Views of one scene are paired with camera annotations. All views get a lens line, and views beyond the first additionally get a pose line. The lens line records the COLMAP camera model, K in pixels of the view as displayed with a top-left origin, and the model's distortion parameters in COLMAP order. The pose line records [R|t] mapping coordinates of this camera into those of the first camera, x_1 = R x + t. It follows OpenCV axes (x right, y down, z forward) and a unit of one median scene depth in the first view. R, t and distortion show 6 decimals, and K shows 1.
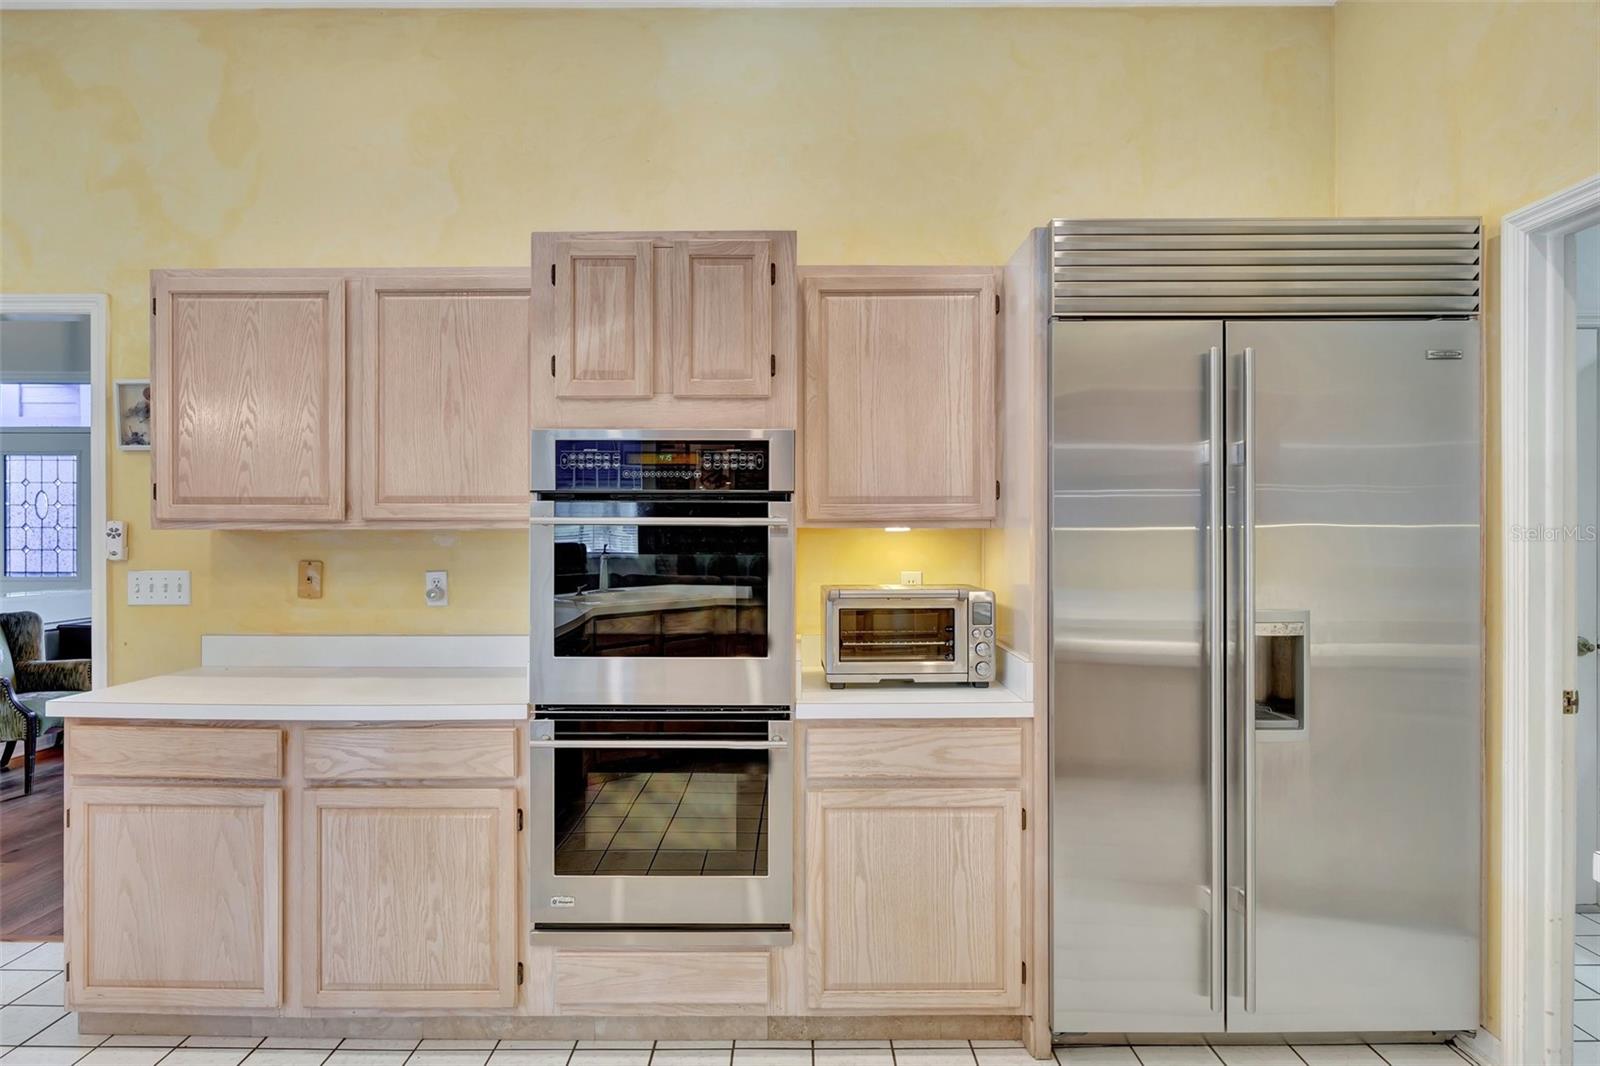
lens RADIAL K [[1017.4, 0, 791.2], [0, 1017.4, 538.5], [0, 0, 1]] dist [-0.009165, -0.002592]
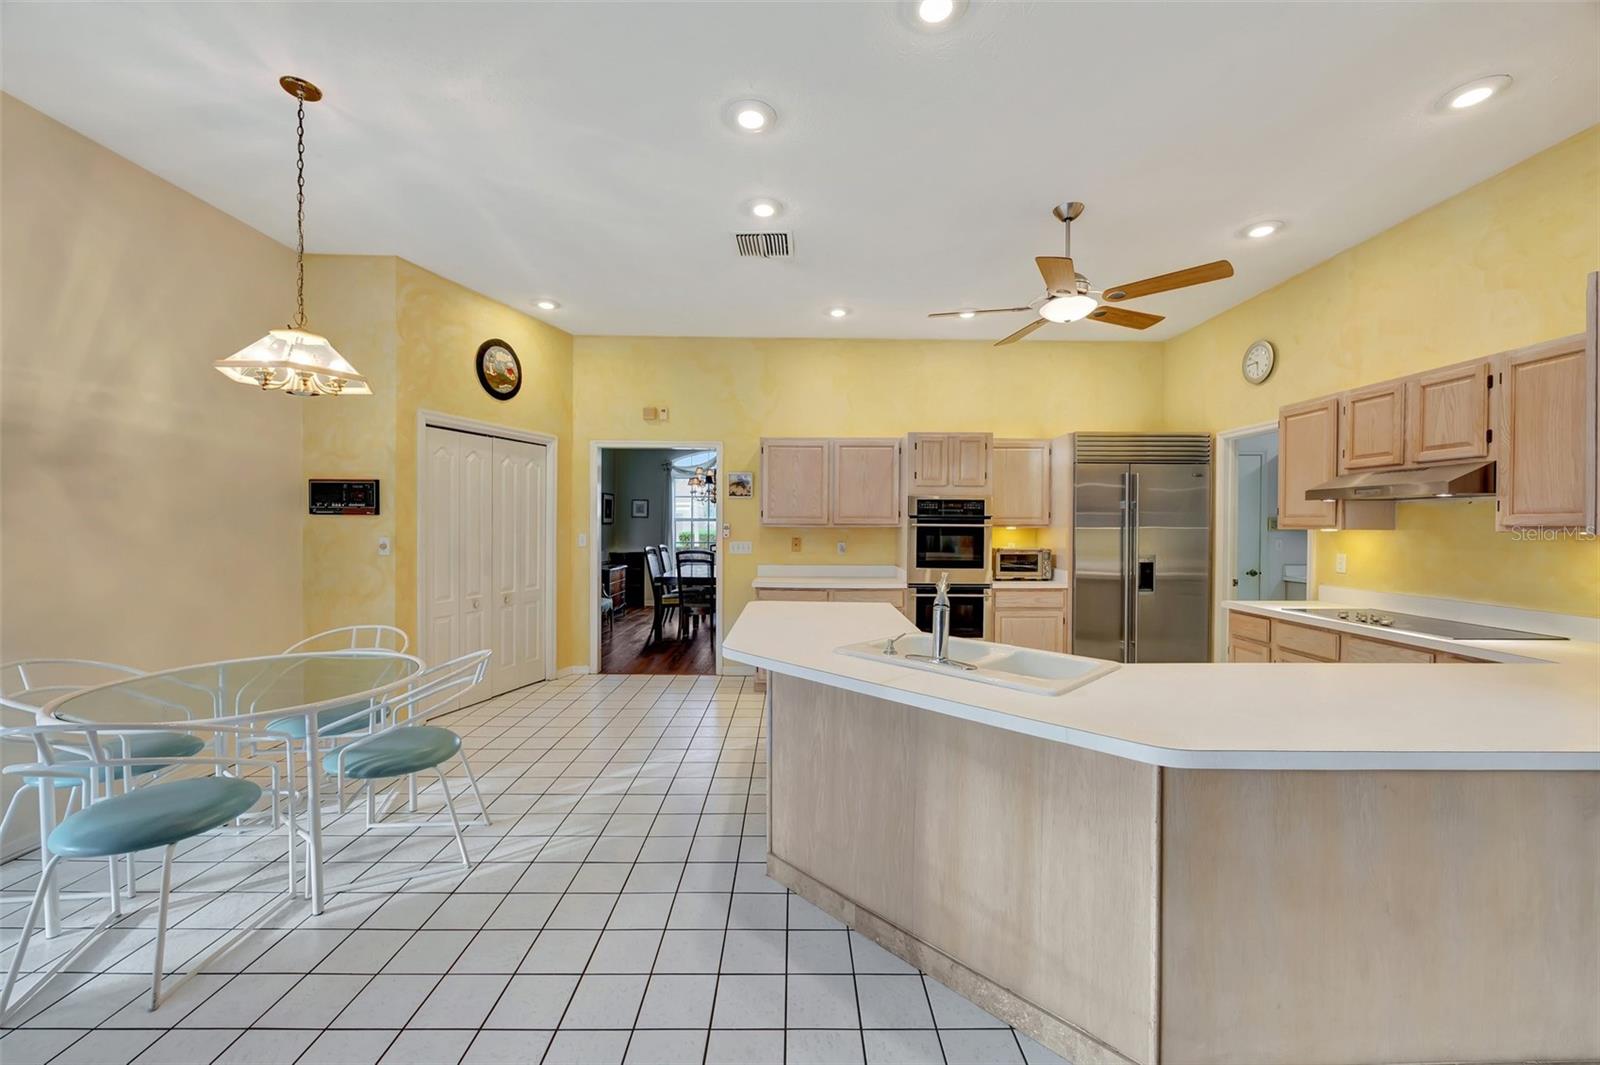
lens RADIAL K [[609.6, 0, 808.6], [0, 609.6, 542.1], [0, 0, 1]] dist [-0.013285, -0.000089]
pose [[0.999934, 0.005470, 0.010072, -0.580280], [-0.005619, 0.999875, 0.014760, 0.009458], [-0.009990, -0.014815, 0.999840, -0.870174]]
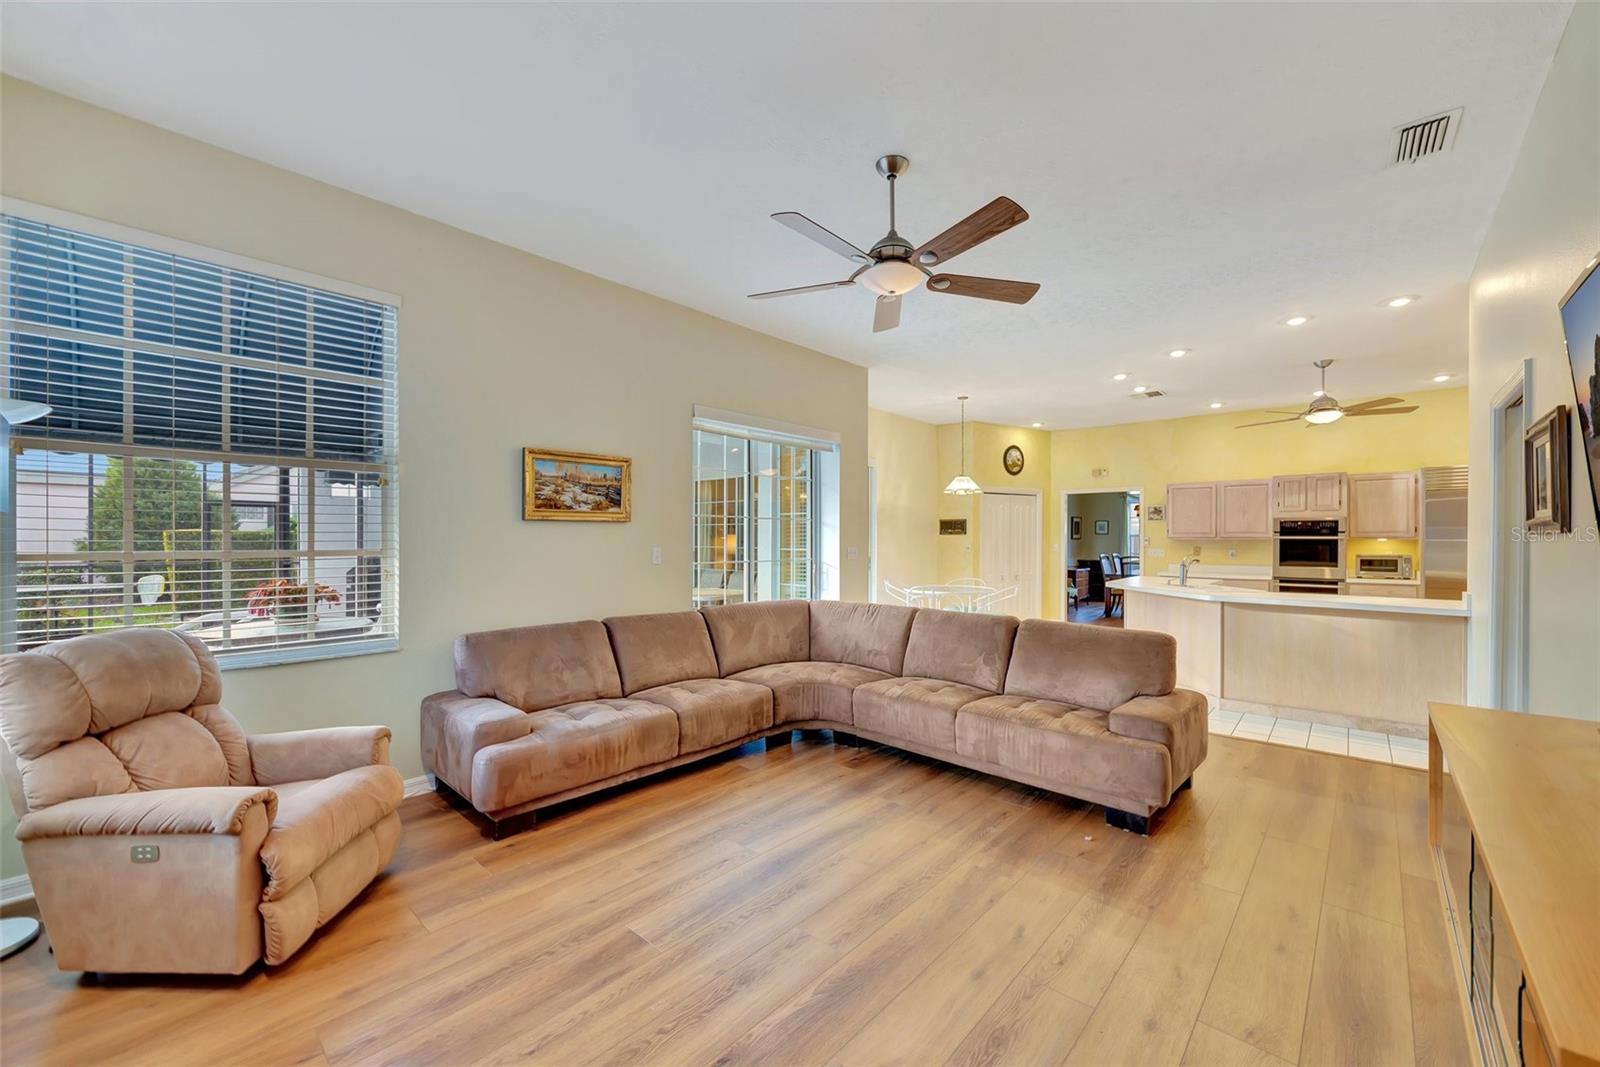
lens RADIAL K [[609.6, 0, 804.8], [0, 609.6, 537.3], [0, 0, 1]] dist [-0.013285, -0.000089]
pose [[0.736620, 0.000042, -0.676307, 0.043266], [-0.011824, 0.999848, -0.012817, 0.042417], [0.676204, 0.017438, 0.736508, -2.538298]]
